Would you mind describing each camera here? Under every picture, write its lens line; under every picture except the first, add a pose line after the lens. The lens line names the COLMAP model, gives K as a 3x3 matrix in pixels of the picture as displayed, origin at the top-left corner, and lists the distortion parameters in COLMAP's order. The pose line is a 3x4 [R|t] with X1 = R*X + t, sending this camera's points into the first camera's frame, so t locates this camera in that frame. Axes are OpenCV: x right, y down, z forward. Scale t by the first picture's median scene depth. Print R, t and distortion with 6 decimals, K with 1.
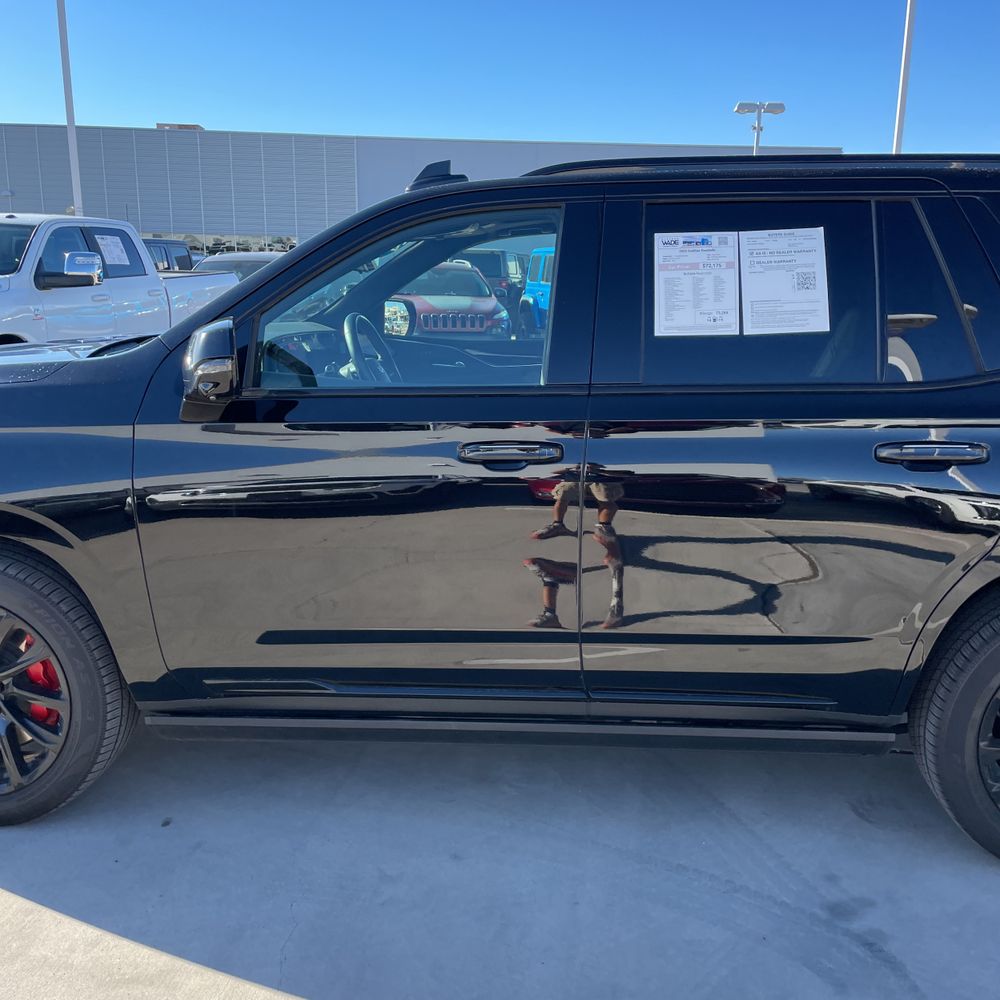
lens RADIAL K [[1008.7, 0, 496.7], [0, 1008.7, 489.0], [0, 0, 1]] dist [0.106884, -0.138035]
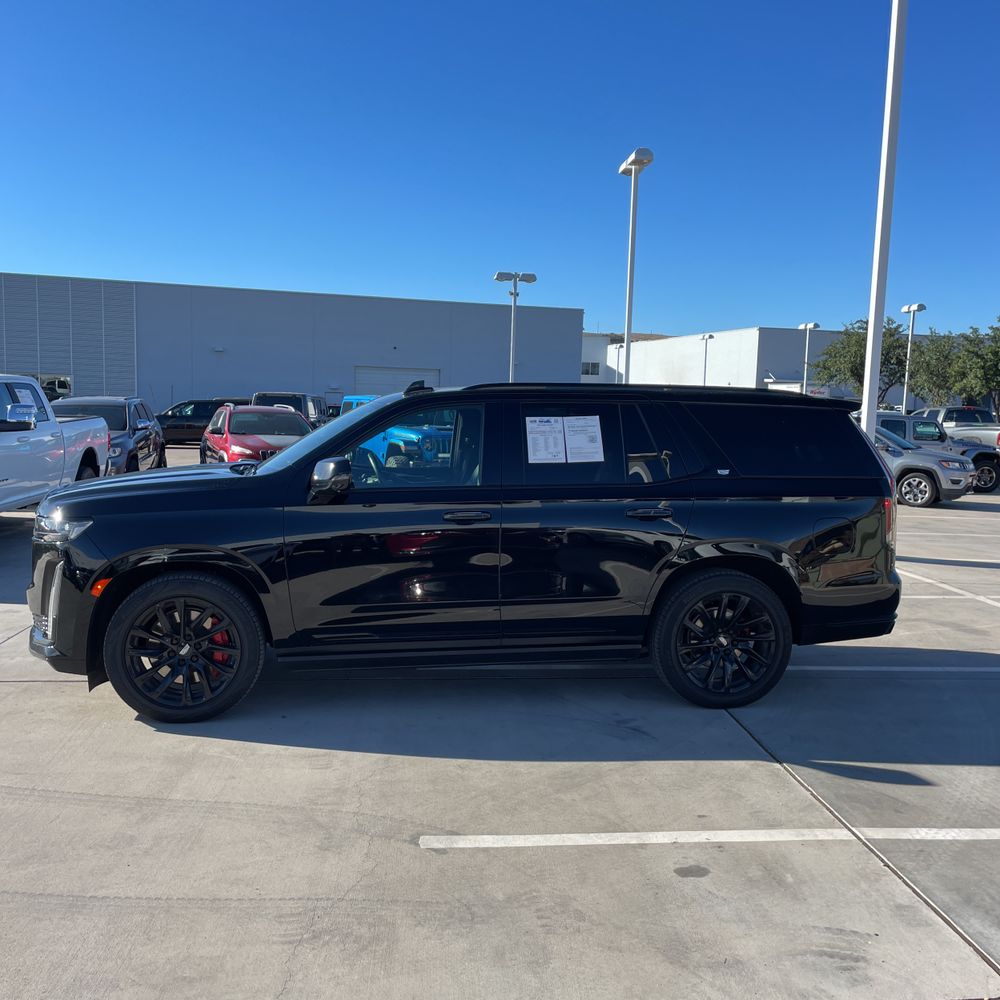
lens RADIAL K [[994.1, 0, 484.2], [0, 994.1, 503.4], [0, 0, 1]] dist [0.172875, -0.398641]
pose [[0.976646, -0.011679, 0.214536, -0.397662], [0.036753, 0.992886, -0.113258, 0.174427], [-0.211687, 0.118498, 0.970127, -1.048968]]
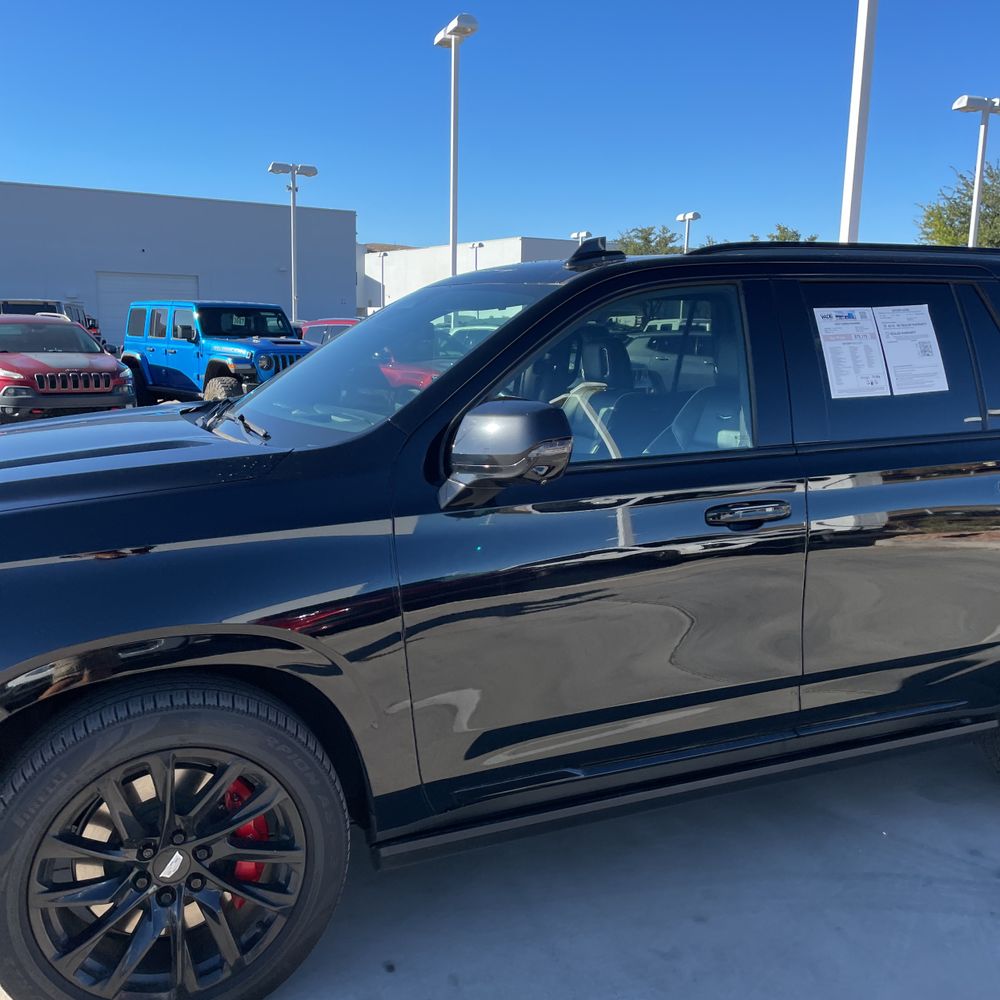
lens RADIAL K [[1008.7, 0, 496.7], [0, 1008.7, 489.0], [0, 0, 1]] dist [0.106884, -0.138035]
pose [[0.892508, -0.073743, 0.444963, -0.673988], [0.095766, 0.995033, -0.027182, -0.055922], [-0.440748, 0.066873, 0.895136, 0.160160]]
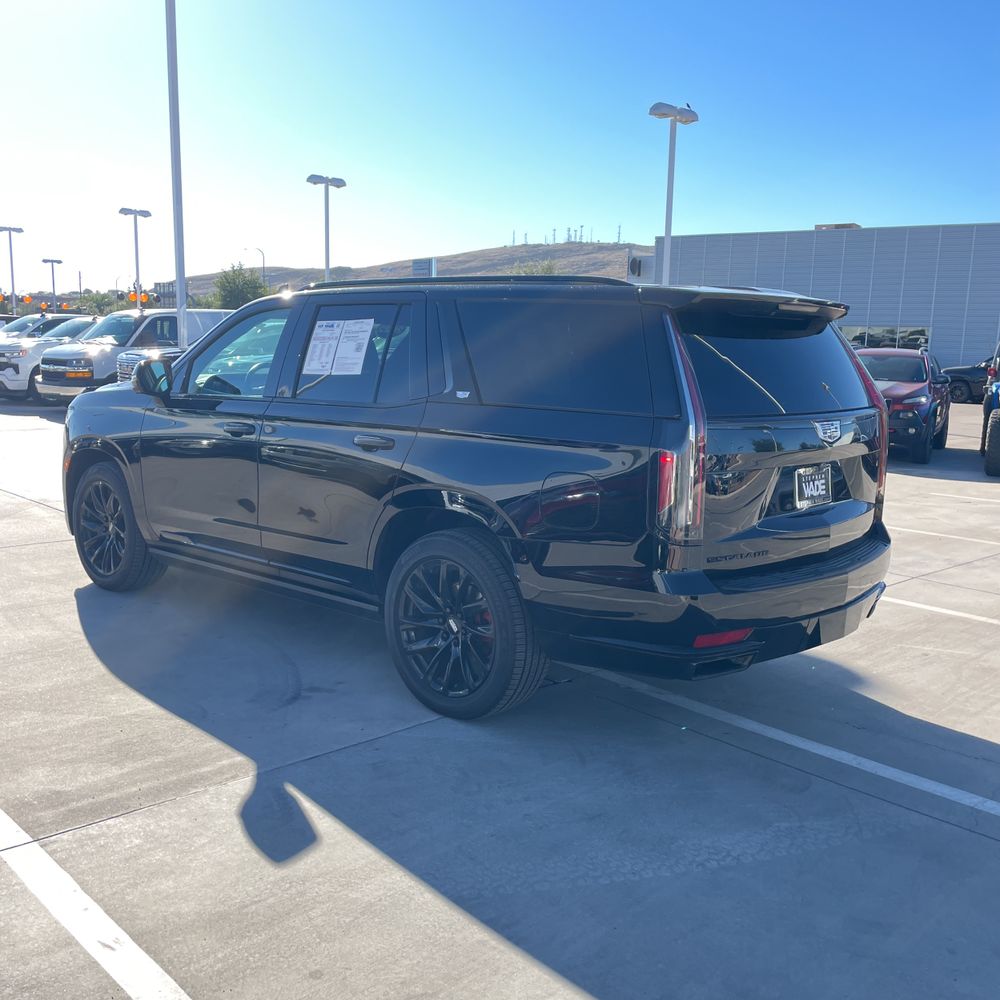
lens RADIAL K [[994.1, 0, 484.2], [0, 994.1, 503.4], [0, 0, 1]] dist [0.172875, -0.398641]
pose [[0.777575, 0.108655, -0.619331, 1.592325], [-0.152265, 0.988179, -0.017804, 0.069785], [0.610076, 0.108146, 0.784928, -0.238557]]
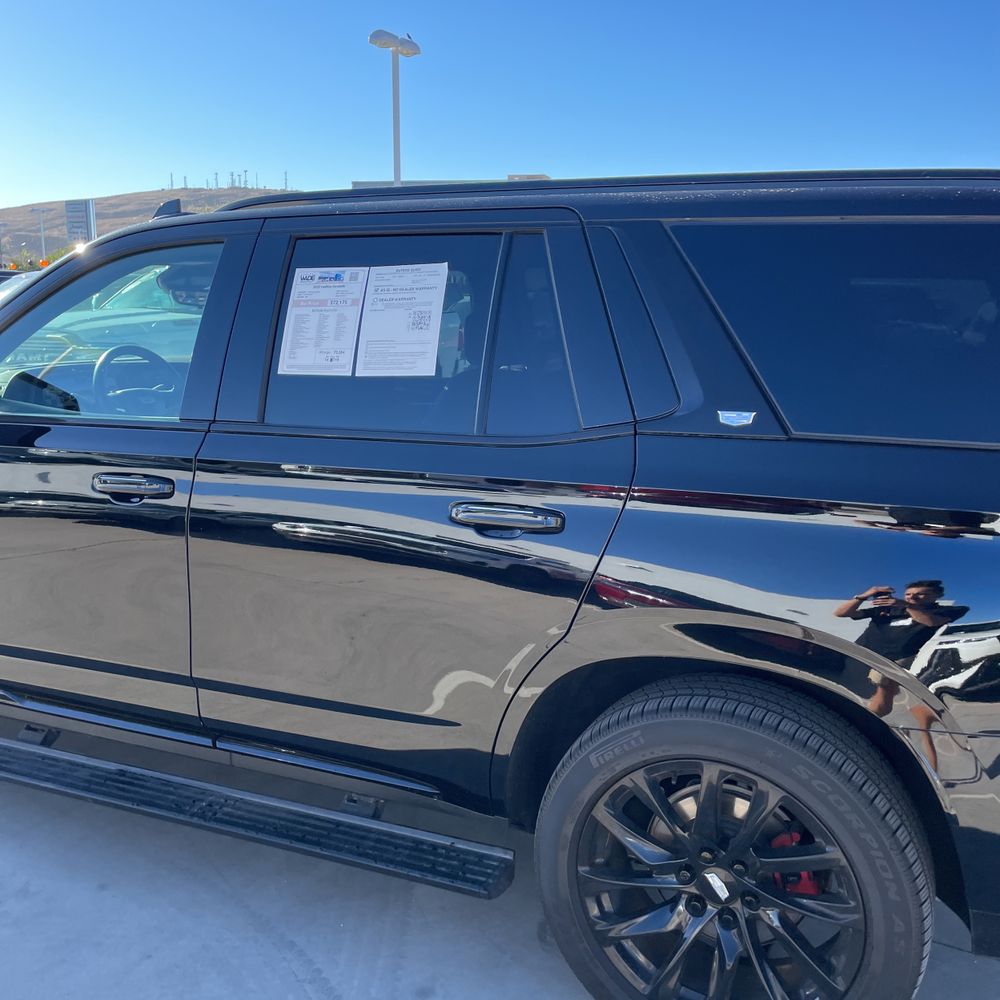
lens RADIAL K [[1008.7, 0, 496.7], [0, 1008.7, 489.0], [0, 0, 1]] dist [0.106884, -0.138035]
pose [[0.937133, 0.066247, -0.342627, 0.676122], [-0.079357, 0.996548, -0.024372, -0.035797], [0.339830, 0.050030, 0.939155, 0.174712]]
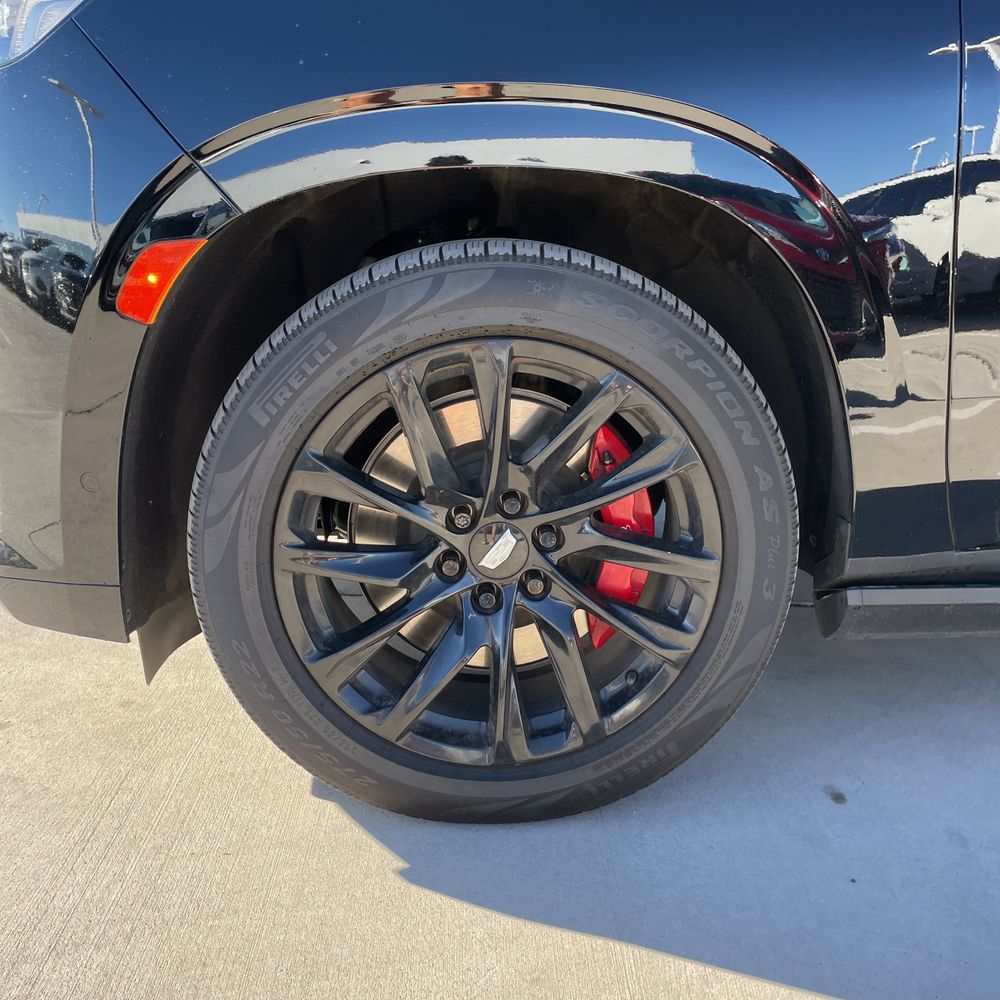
lens RADIAL K [[1008.7, 0, 496.7], [0, 1008.7, 489.0], [0, 0, 1]] dist [0.106884, -0.138035]
pose [[0.990315, -0.030031, 0.135549, -0.624993], [0.021066, 0.997524, 0.067095, 0.148719], [-0.137228, -0.063590, 0.988496, 0.582226]]
